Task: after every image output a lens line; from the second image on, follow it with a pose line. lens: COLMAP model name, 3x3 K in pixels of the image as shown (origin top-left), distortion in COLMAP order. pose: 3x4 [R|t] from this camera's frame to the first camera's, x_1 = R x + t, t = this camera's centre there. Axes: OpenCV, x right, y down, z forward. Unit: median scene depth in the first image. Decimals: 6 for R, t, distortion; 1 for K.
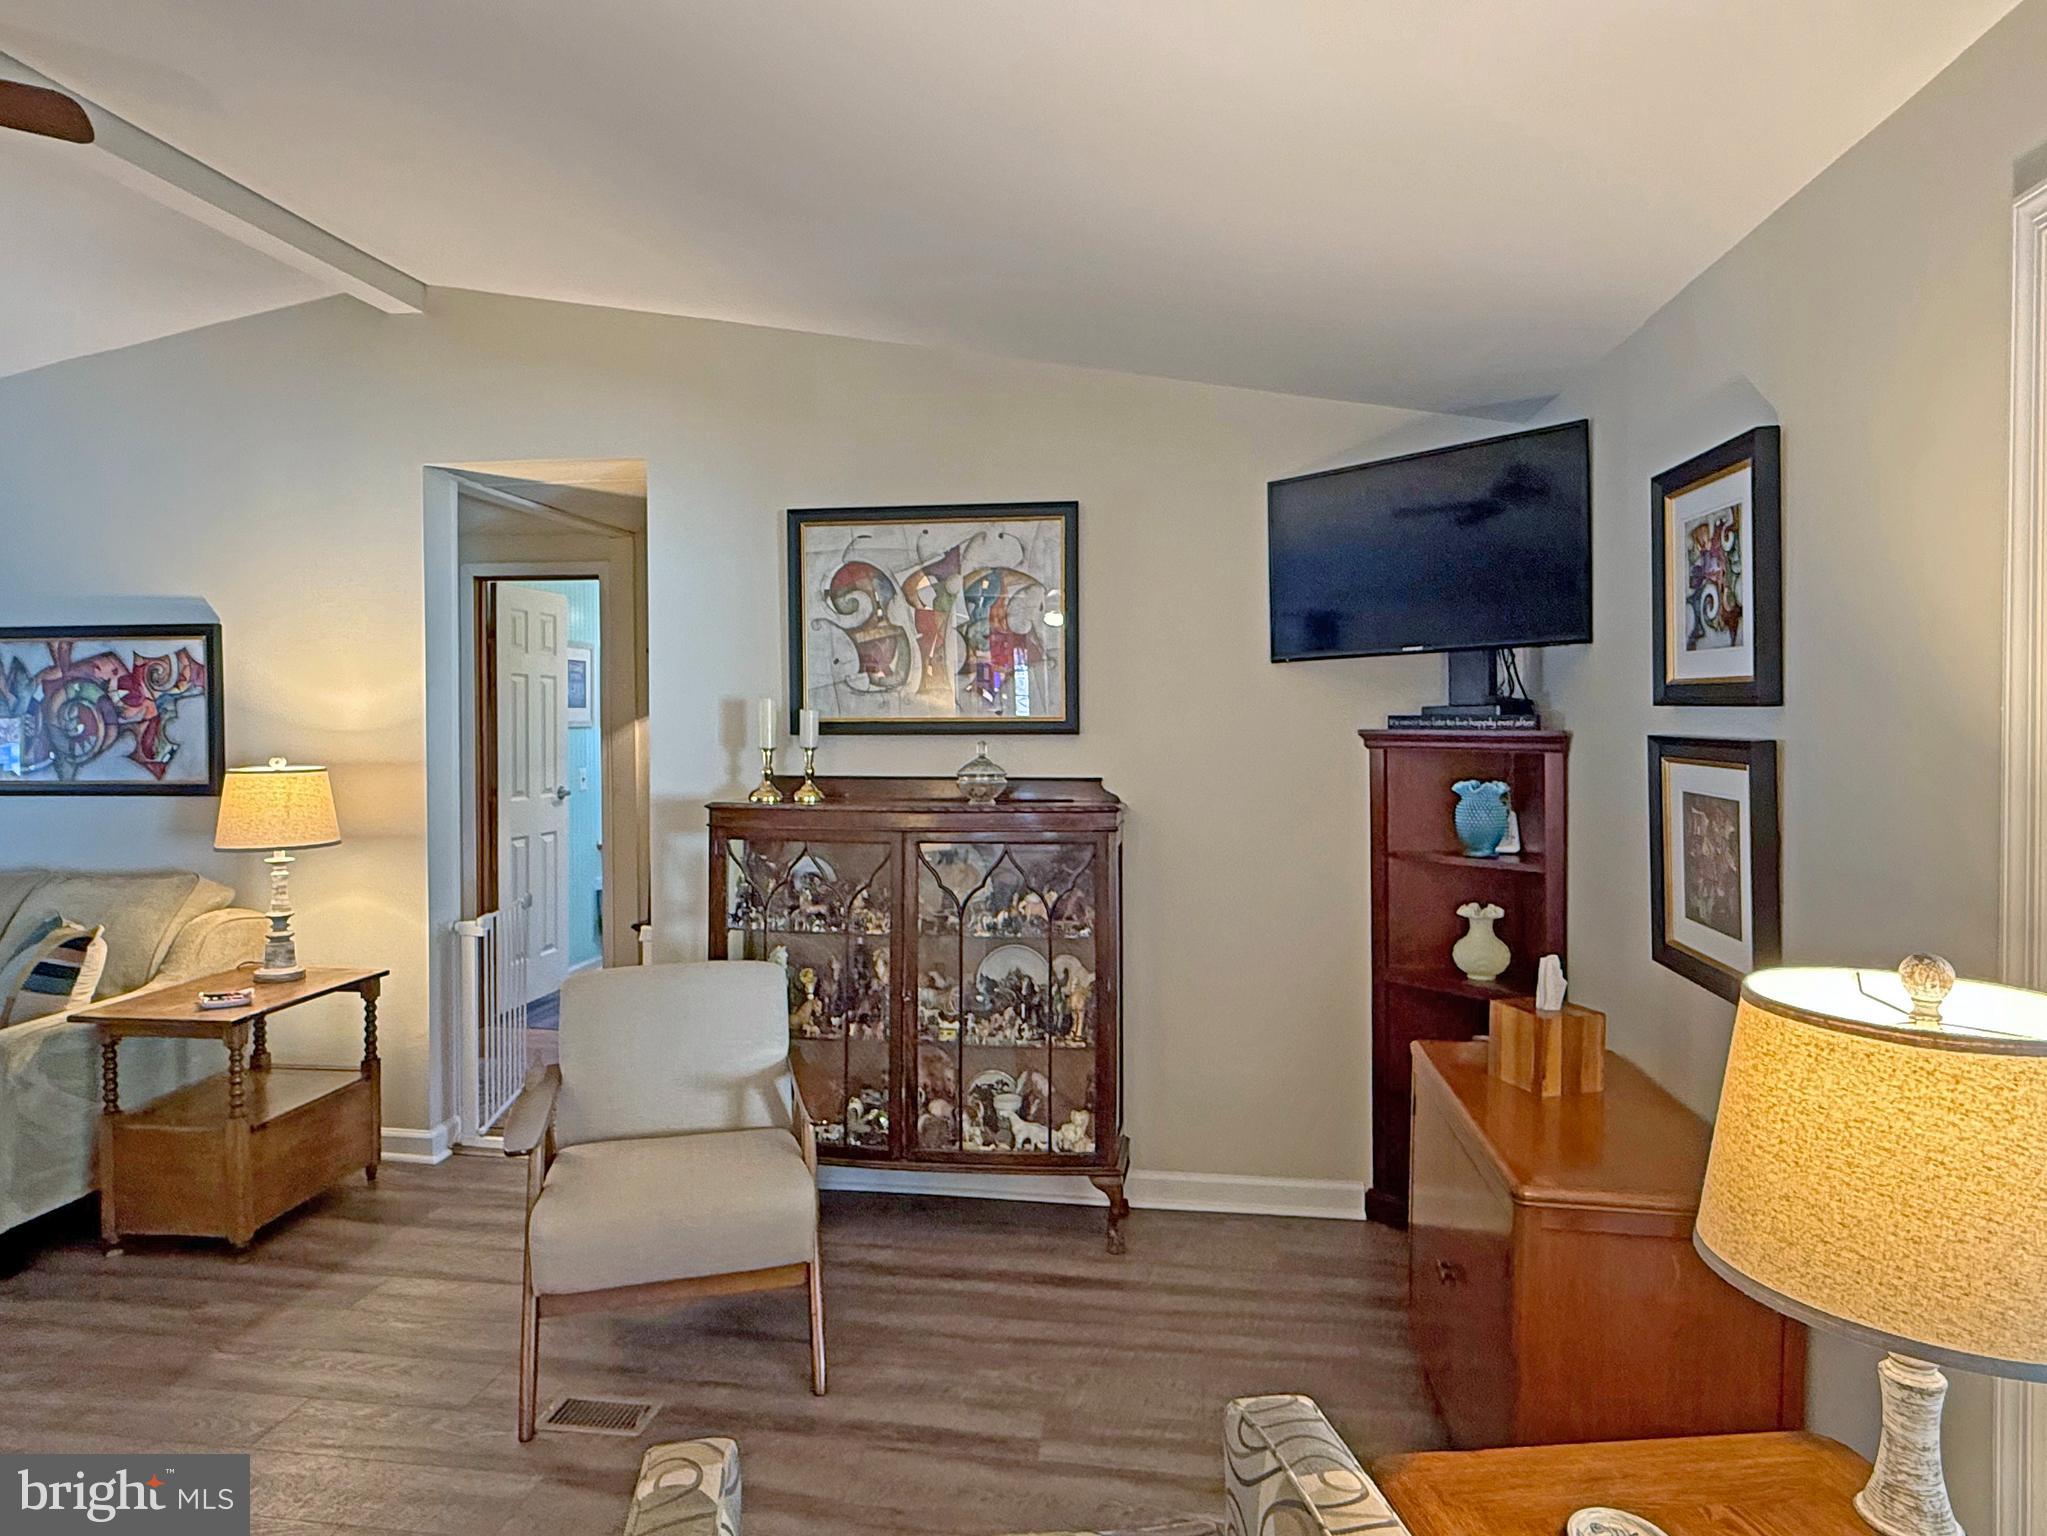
lens RADIAL K [[1157.9, 0, 1027.5], [0, 1157.9, 751.9], [0, 0, 1]] dist [-0.000004, -0.000625]
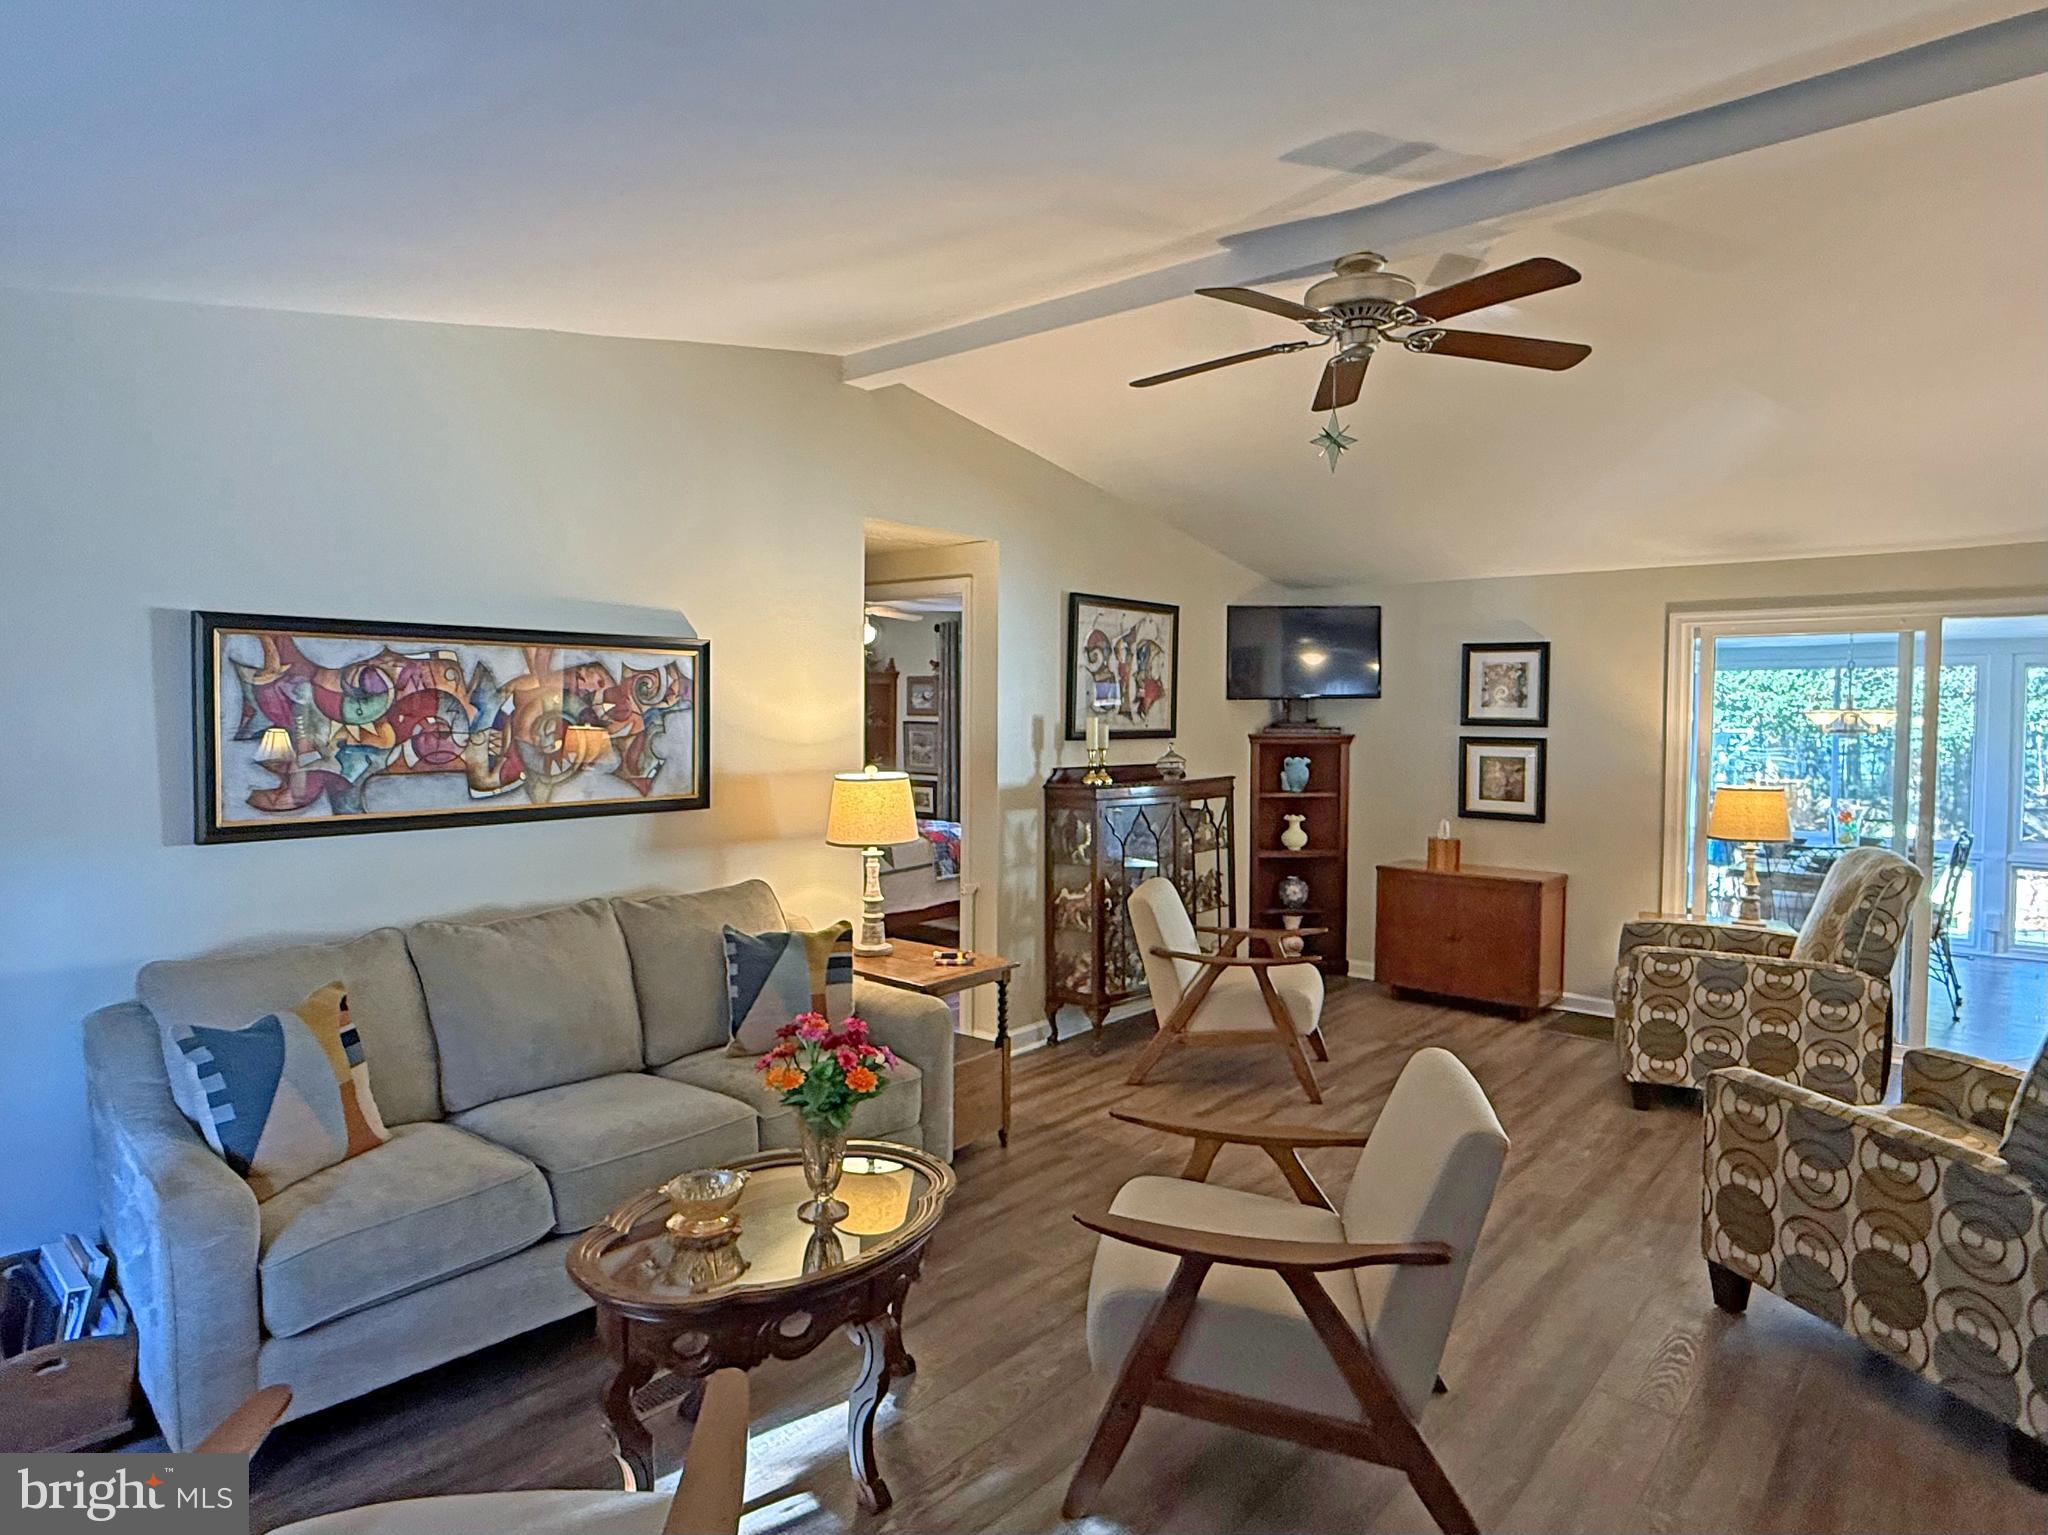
lens RADIAL K [[1158.4, 0, 1017.8], [0, 1158.4, 762.4], [0, 0, 1]] dist [-0.000004, -0.000625]
pose [[0.551605, -0.030075, 0.833563, -1.406953], [0.017853, 0.999547, 0.024250, -0.022712], [-0.833914, 0.001506, 0.551892, 0.206861]]
